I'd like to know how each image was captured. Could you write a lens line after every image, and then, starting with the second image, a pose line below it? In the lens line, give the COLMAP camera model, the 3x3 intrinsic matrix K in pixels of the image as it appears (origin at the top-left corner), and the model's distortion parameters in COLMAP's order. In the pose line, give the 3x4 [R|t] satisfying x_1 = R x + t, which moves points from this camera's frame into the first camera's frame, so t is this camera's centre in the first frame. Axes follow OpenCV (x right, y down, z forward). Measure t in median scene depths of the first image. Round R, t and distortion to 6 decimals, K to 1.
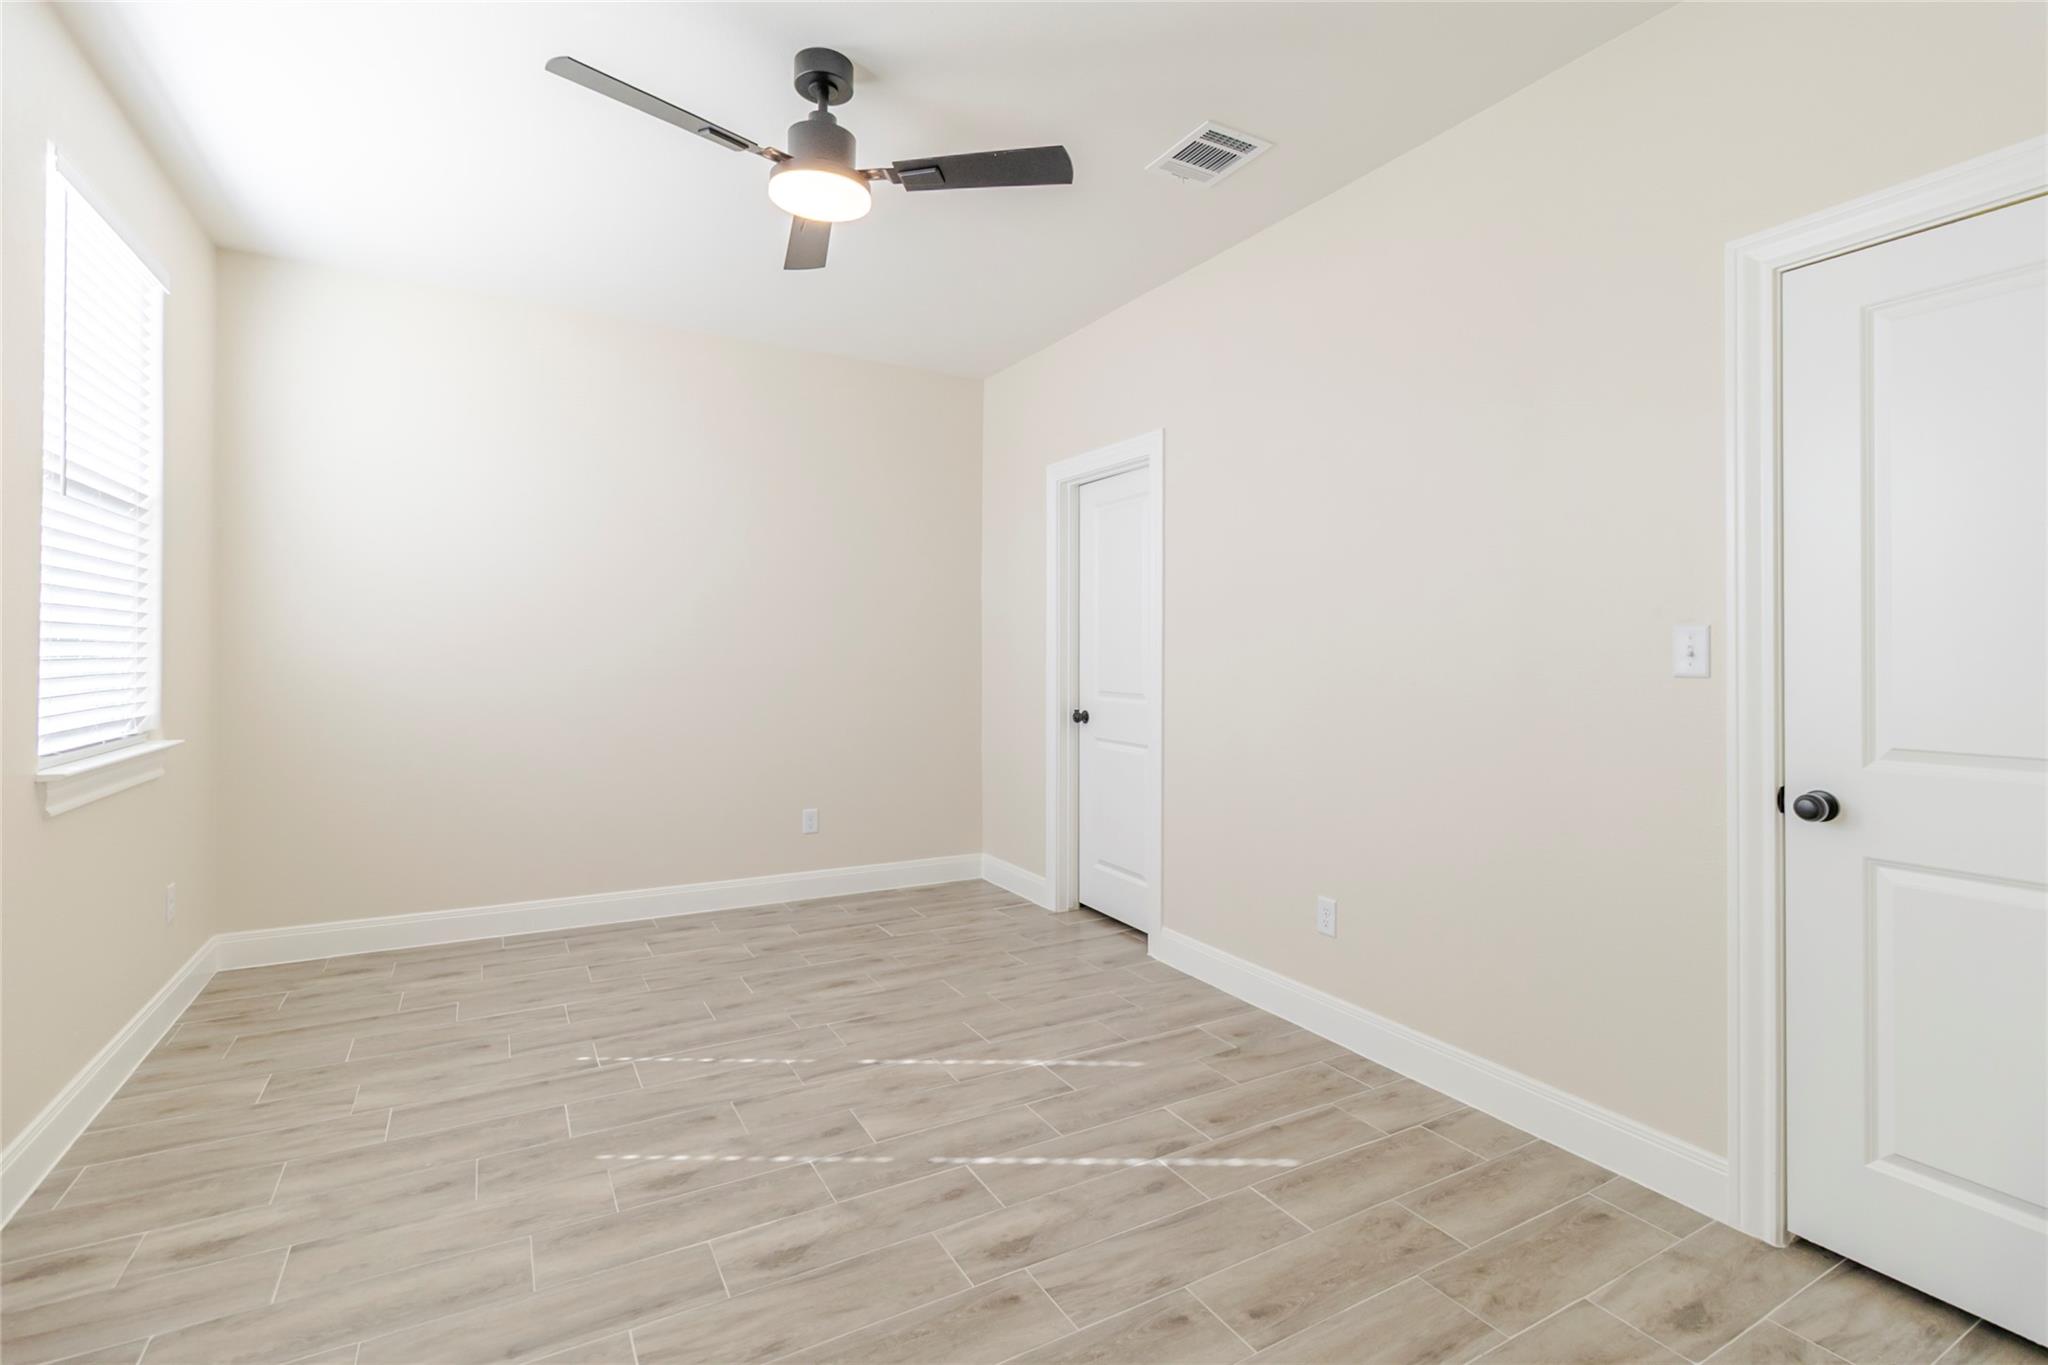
lens RADIAL K [[939.7, 0, 1032.3], [0, 939.7, 682.5], [0, 0, 1]] dist [-0.001391, -0.000666]
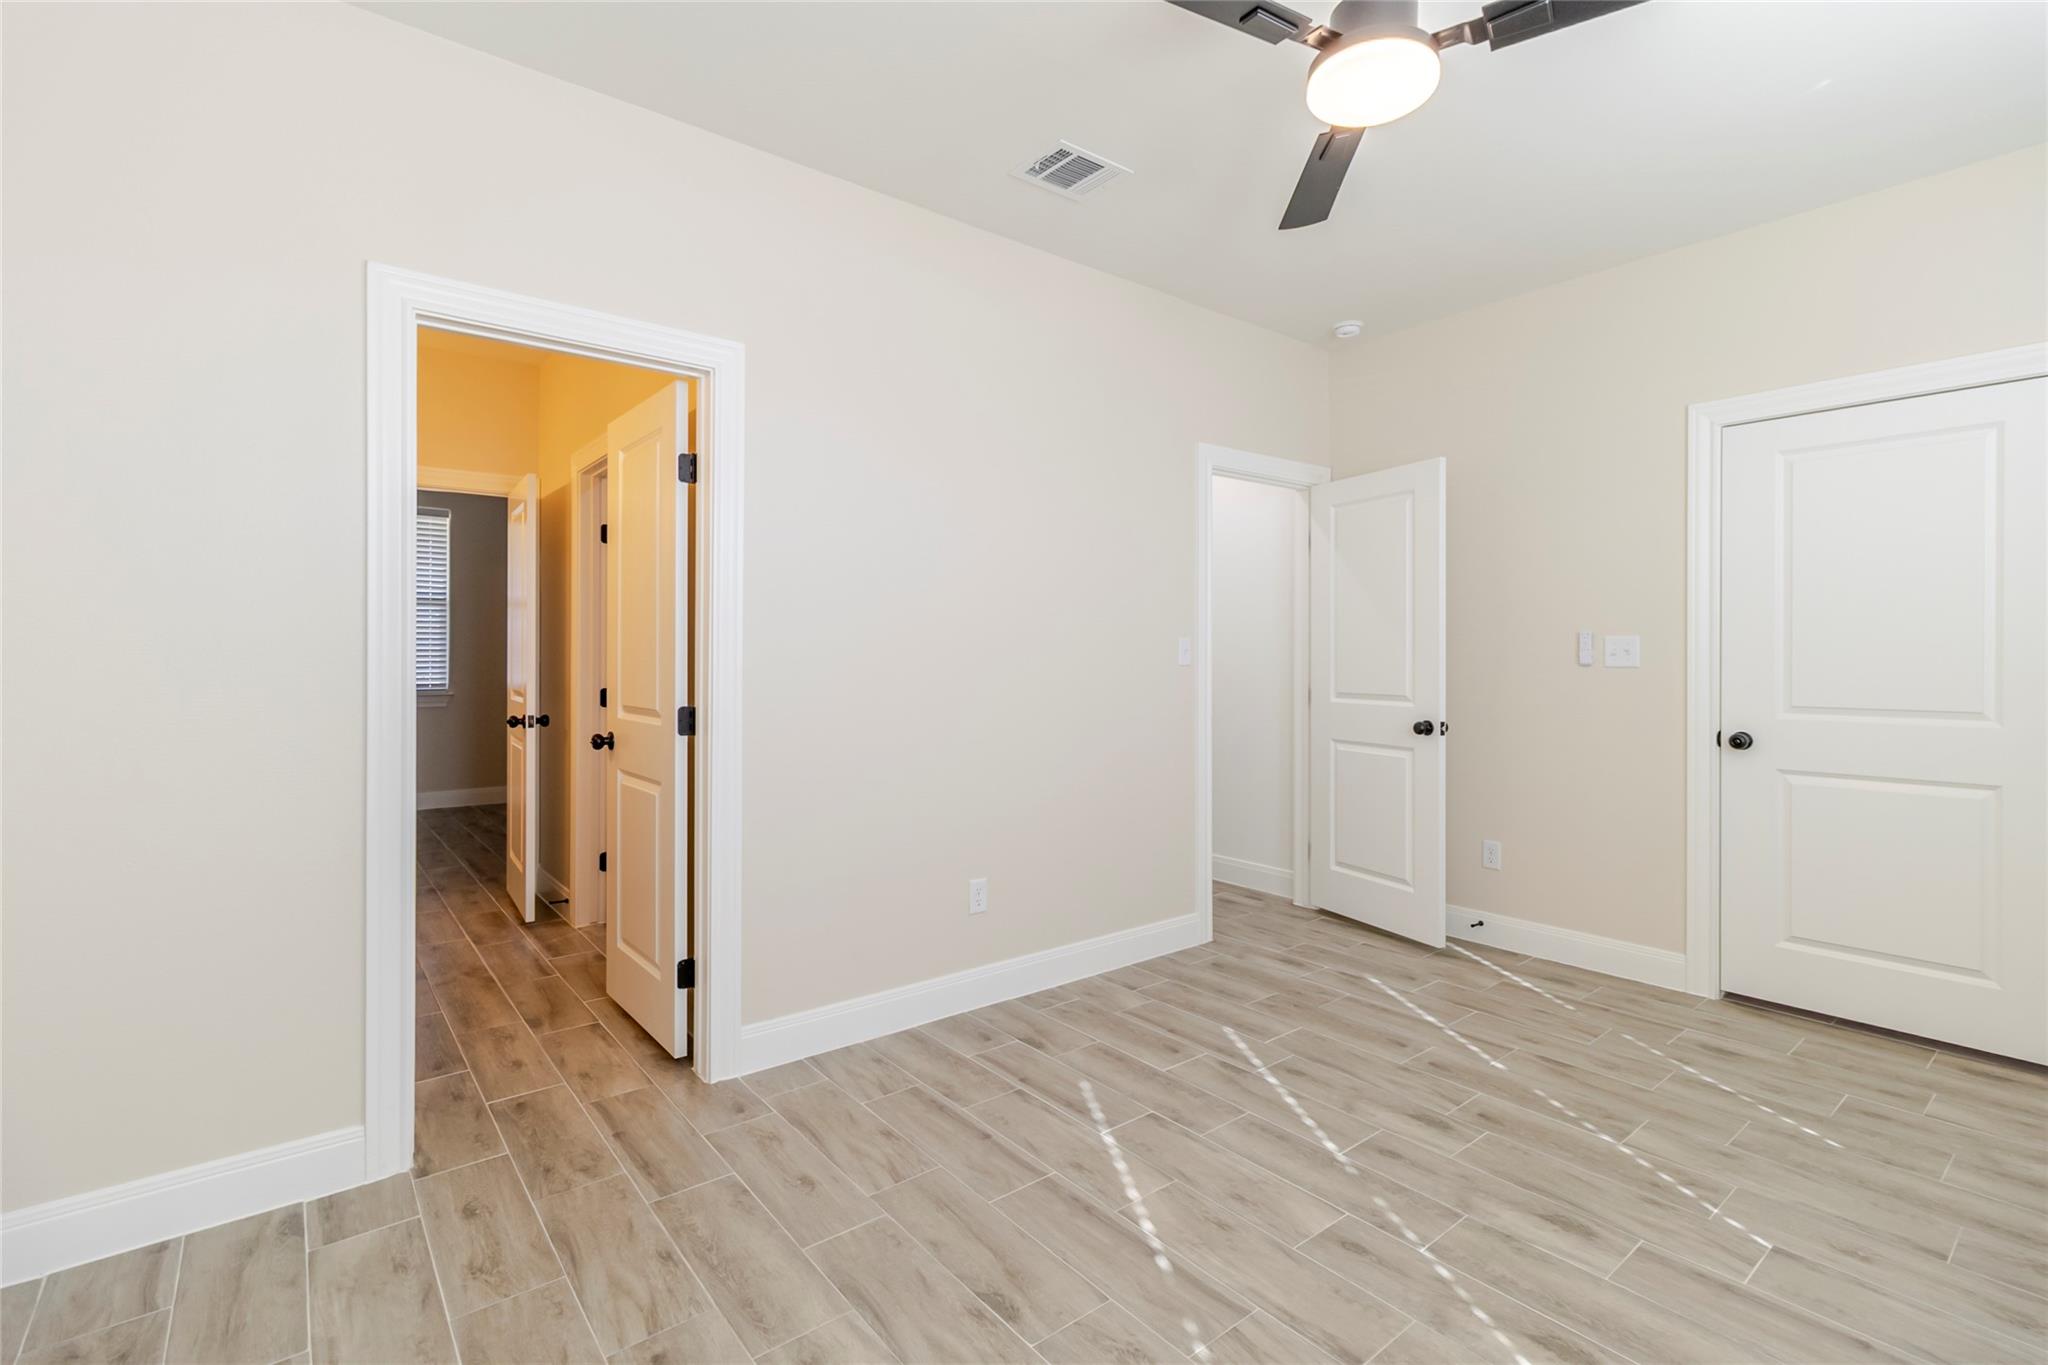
lens RADIAL K [[939.7, 0, 1031.2], [0, 939.7, 666.4], [0, 0, 1]] dist [-0.001391, -0.000666]
pose [[-0.154392, -0.020204, 0.987803, -0.956187], [0.026821, 0.999337, 0.024632, -0.050768], [-0.987646, 0.030297, -0.153748, 1.379382]]
